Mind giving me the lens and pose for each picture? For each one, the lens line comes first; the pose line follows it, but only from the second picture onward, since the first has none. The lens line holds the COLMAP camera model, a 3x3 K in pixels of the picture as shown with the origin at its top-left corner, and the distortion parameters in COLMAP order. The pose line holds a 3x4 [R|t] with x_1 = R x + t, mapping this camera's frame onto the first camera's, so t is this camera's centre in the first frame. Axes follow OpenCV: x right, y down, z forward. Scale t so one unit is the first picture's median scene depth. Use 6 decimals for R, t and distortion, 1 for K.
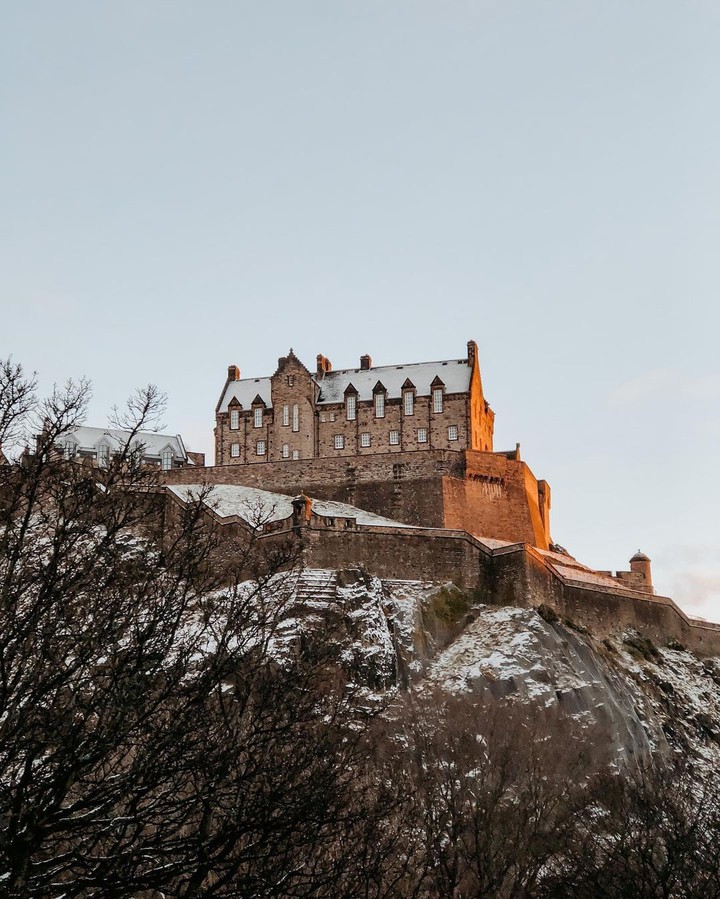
lens RADIAL K [[1661.9, 0, 360.0], [0, 1661.9, 449.5], [0, 0, 1]] dist [-0.018681, 0.184853]
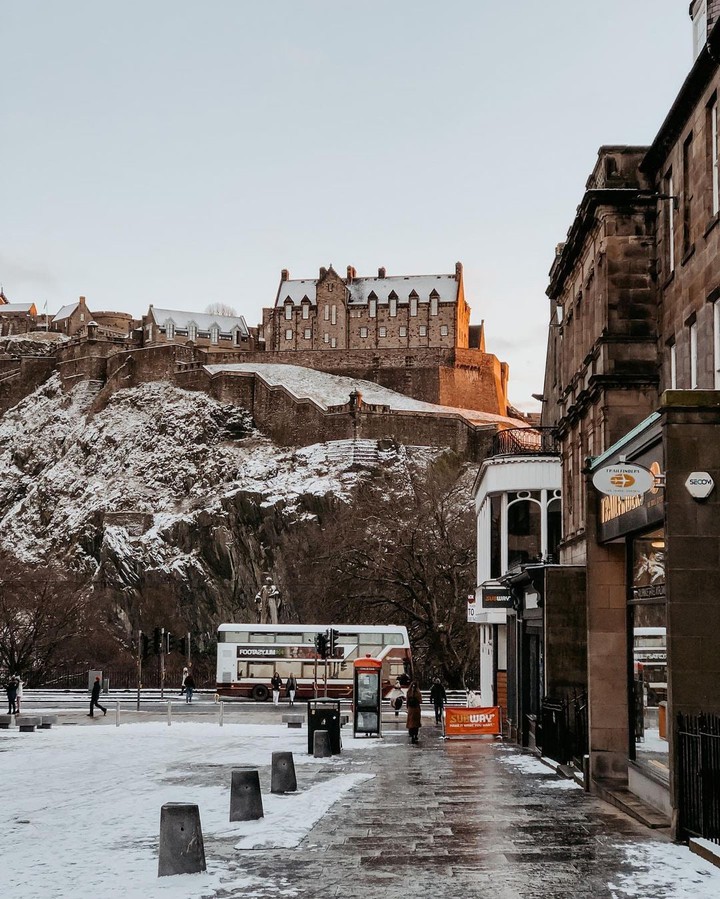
lens RADIAL K [[1661.9, 0, 360.0], [0, 1661.9, 449.5], [0, 0, 1]] dist [-0.018681, 0.184853]
pose [[0.998436, 0.022681, 0.051102, -0.088873], [-0.030181, 0.988052, 0.151136, -0.124234], [-0.047064, -0.152442, 0.987191, -0.434928]]
